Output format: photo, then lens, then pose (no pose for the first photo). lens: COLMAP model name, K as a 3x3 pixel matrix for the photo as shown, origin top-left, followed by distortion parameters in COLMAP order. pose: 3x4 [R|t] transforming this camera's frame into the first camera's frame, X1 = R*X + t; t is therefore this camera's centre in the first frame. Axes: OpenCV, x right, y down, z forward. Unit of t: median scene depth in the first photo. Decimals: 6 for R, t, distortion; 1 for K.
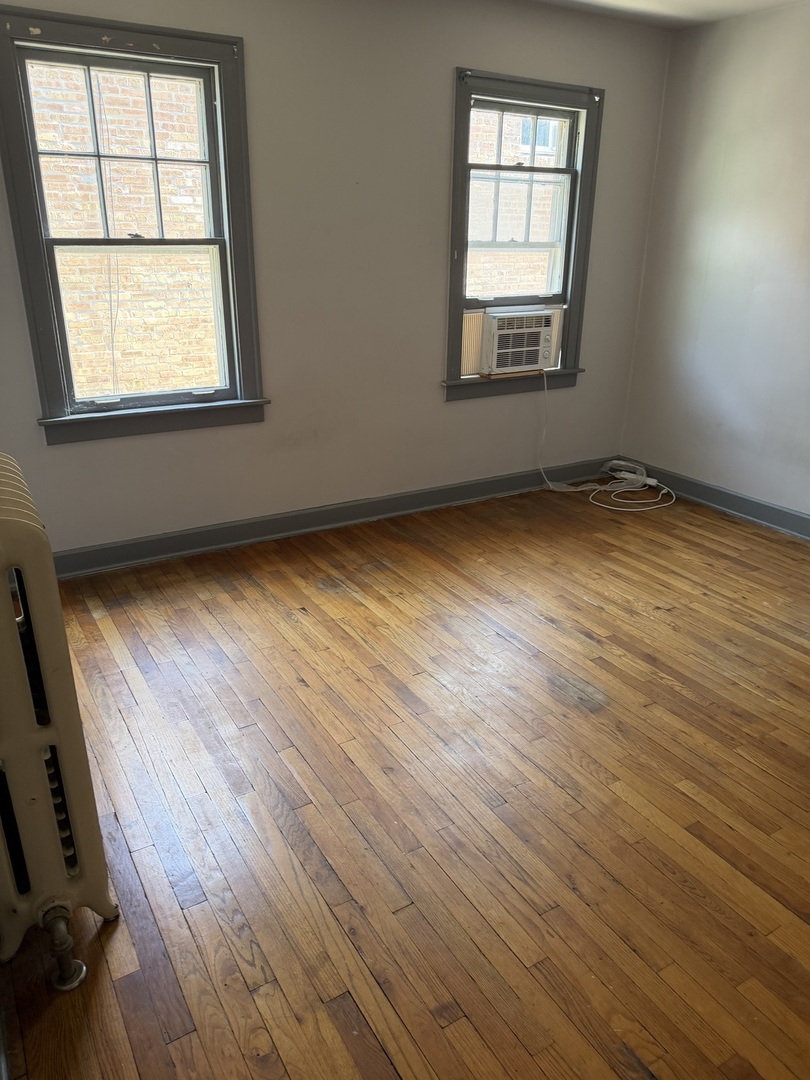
lens RADIAL K [[778.0, 0, 405.1], [0, 778.0, 523.6], [0, 0, 1]] dist [0.078462, -0.084845]
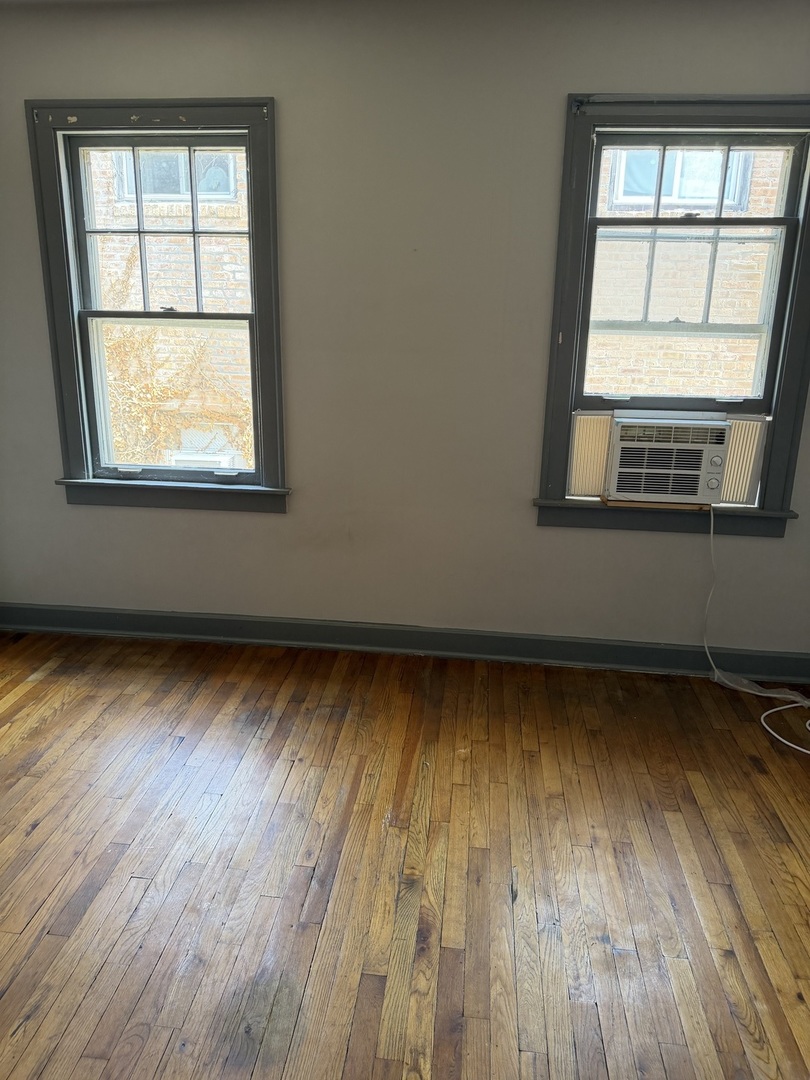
lens RADIAL K [[778.0, 0, 405.1], [0, 778.0, 523.6], [0, 0, 1]] dist [0.078462, -0.084845]
pose [[0.791439, 0.166025, -0.588268, 0.419499], [-0.221542, 0.974881, -0.022919, -0.121023], [0.569687, 0.148465, 0.808341, 0.340983]]
